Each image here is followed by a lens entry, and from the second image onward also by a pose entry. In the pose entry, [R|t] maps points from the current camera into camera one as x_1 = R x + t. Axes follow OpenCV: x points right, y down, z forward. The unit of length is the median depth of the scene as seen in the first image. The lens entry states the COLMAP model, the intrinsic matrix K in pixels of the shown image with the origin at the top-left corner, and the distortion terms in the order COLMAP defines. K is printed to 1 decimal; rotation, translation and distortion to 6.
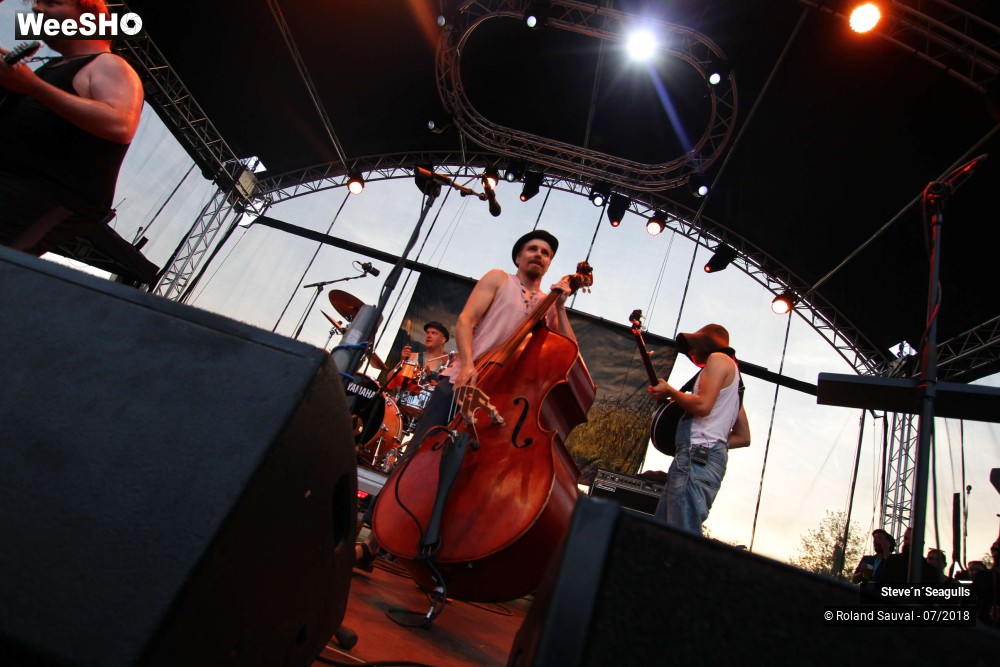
lens RADIAL K [[529.4, 0, 505.4], [0, 529.4, 346.5], [0, 0, 1]] dist [-0.025596, 0.001477]
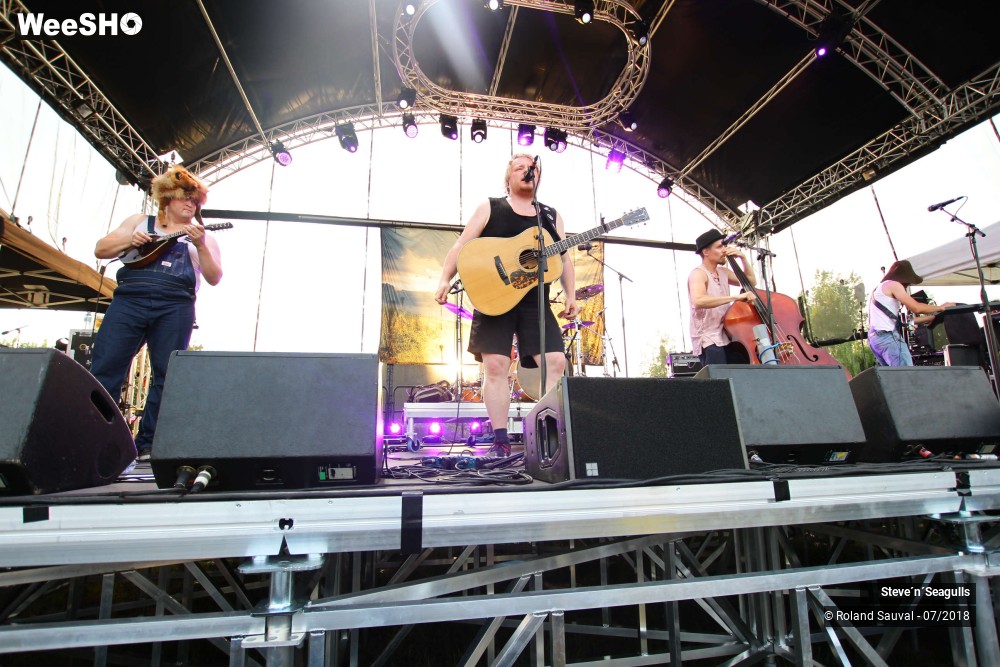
lens RADIAL K [[494.3, 0, 506.1], [0, 494.3, 340.8], [0, 0, 1]] dist [-0.025024, 0.003369]
pose [[0.916494, -0.297055, 0.267950, -0.281815], [0.233989, 0.941321, 0.243235, -0.118692], [-0.324482, -0.160226, 0.932223, -0.080674]]
